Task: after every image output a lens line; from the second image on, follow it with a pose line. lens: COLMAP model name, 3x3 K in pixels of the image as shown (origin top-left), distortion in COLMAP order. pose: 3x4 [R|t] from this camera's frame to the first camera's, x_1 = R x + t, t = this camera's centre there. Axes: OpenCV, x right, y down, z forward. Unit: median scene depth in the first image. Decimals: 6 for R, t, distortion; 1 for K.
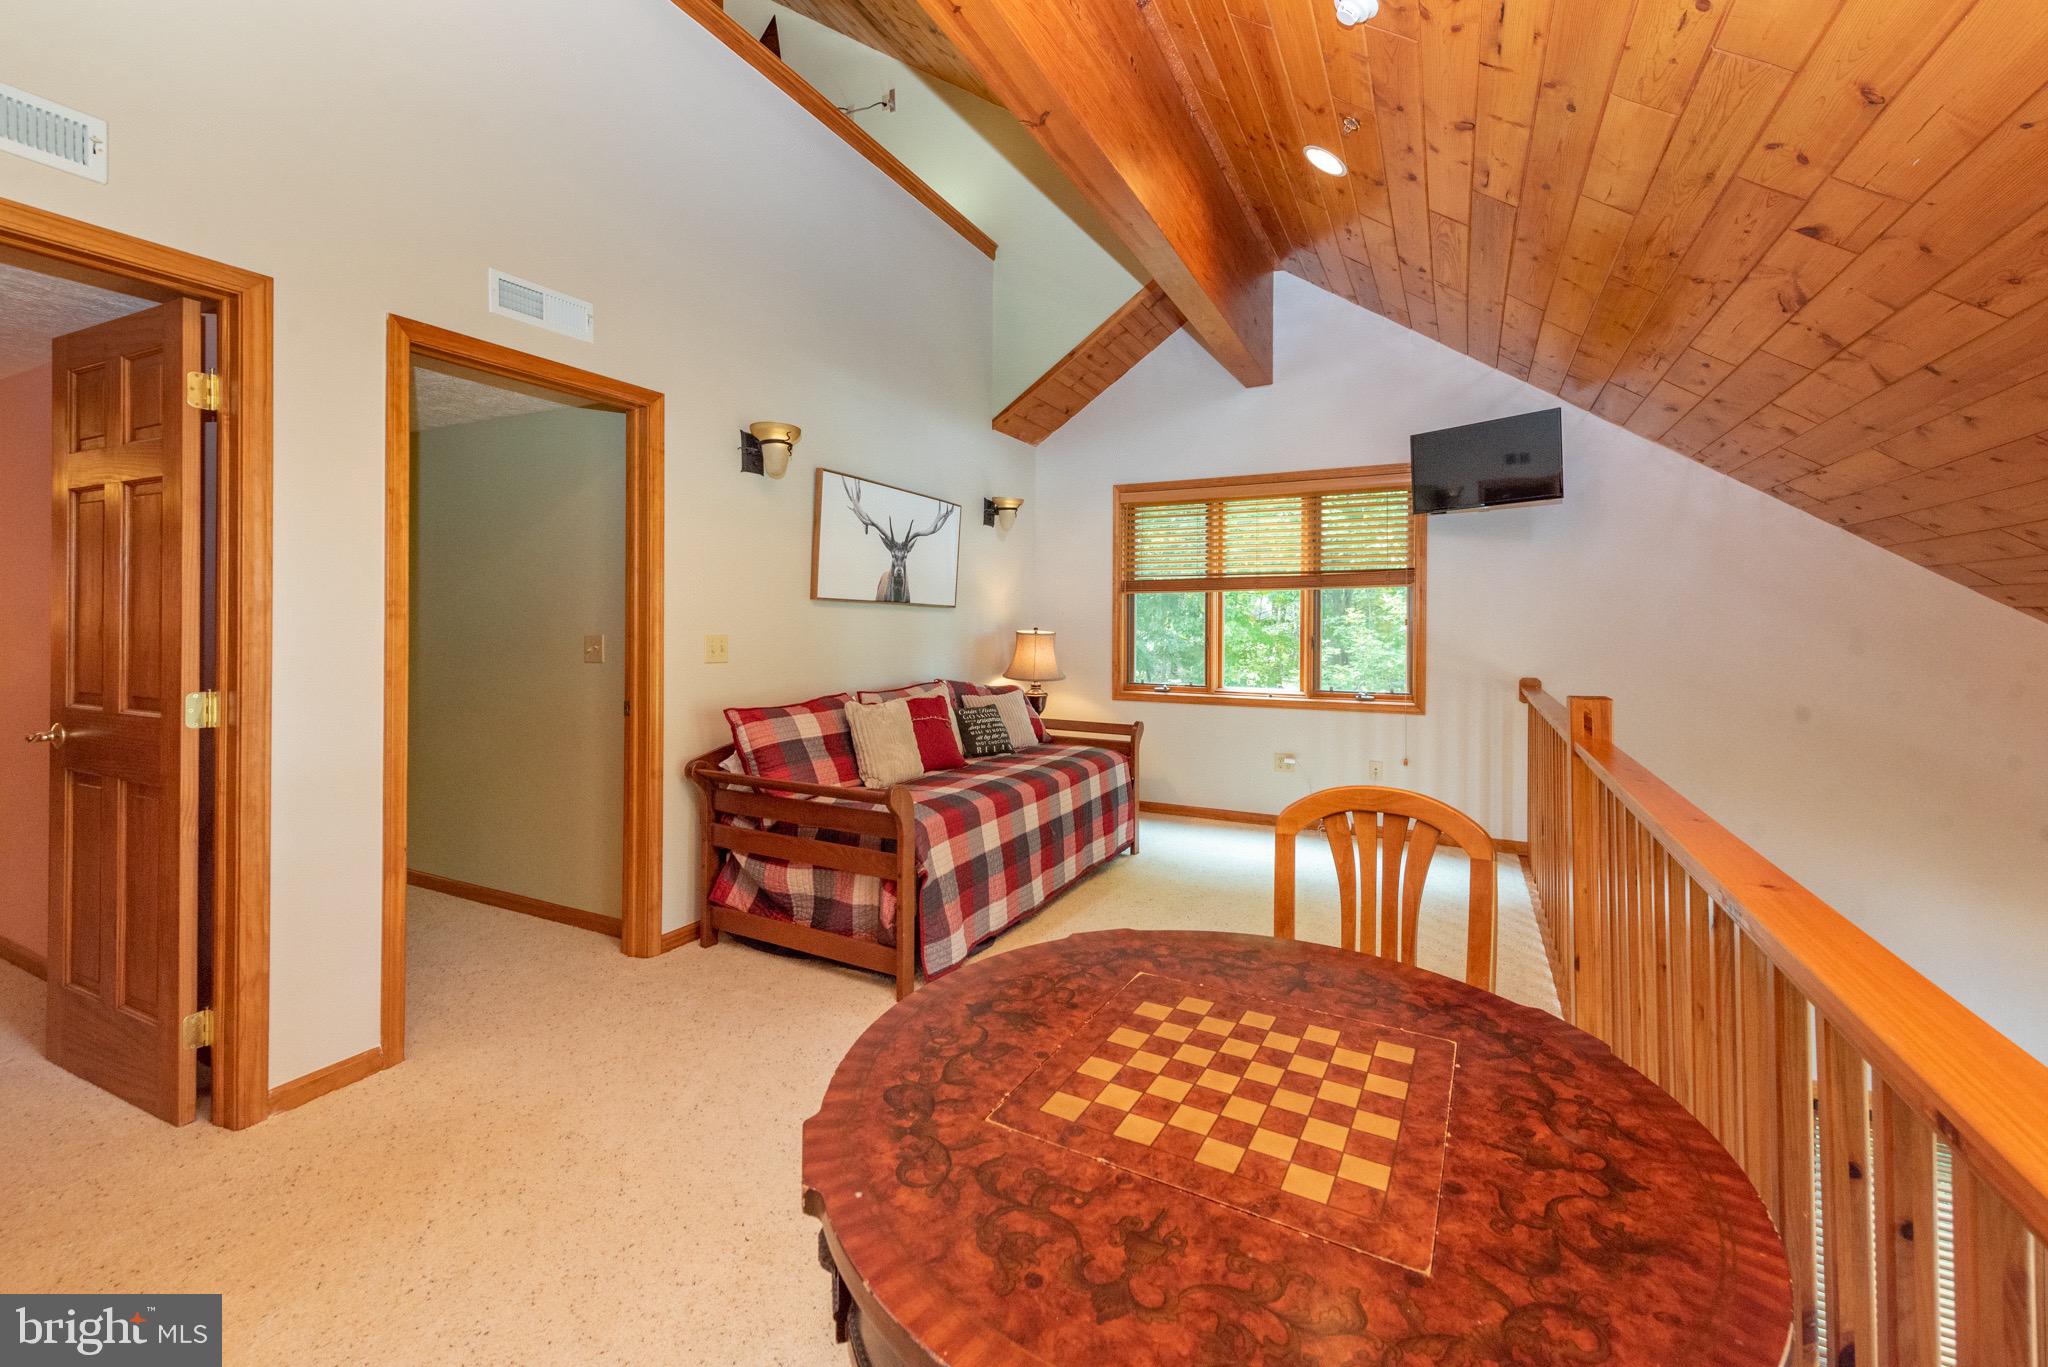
lens RADIAL K [[831.8, 0, 1064.4], [0, 831.8, 622.3], [0, 0, 1]] dist [-0.001091, -0.000152]
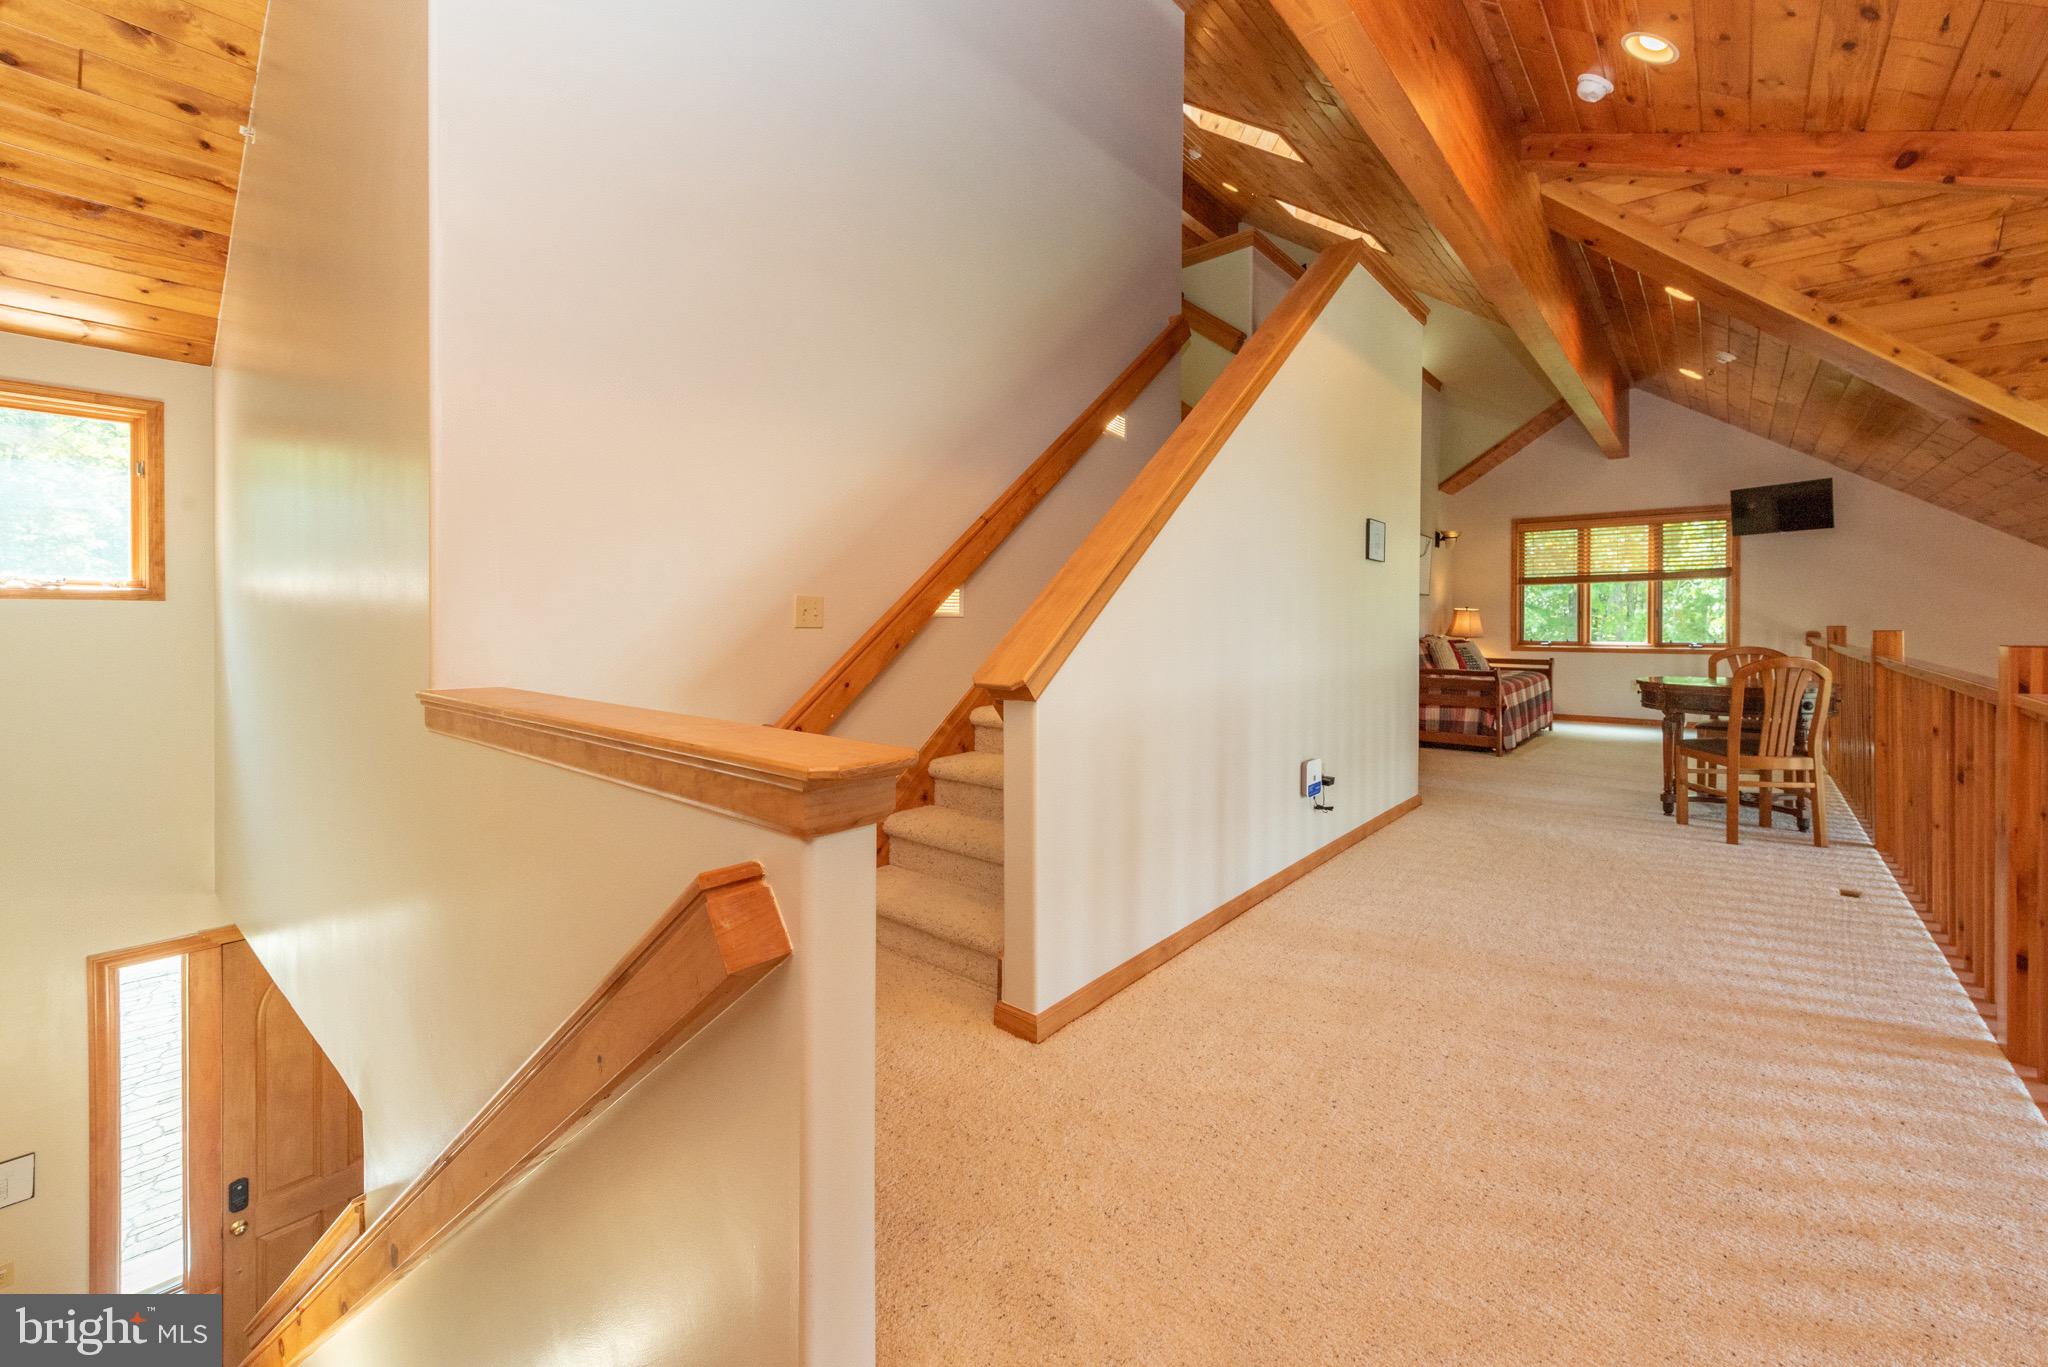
lens RADIAL K [[831.8, 0, 1064.4], [0, 831.8, 622.3], [0, 0, 1]] dist [-0.001091, -0.000152]
pose [[0.972884, -0.007024, -0.231185, -0.527300], [0.007377, 0.999973, 0.000663, 0.037010], [0.231174, -0.002351, 0.972910, -0.990197]]
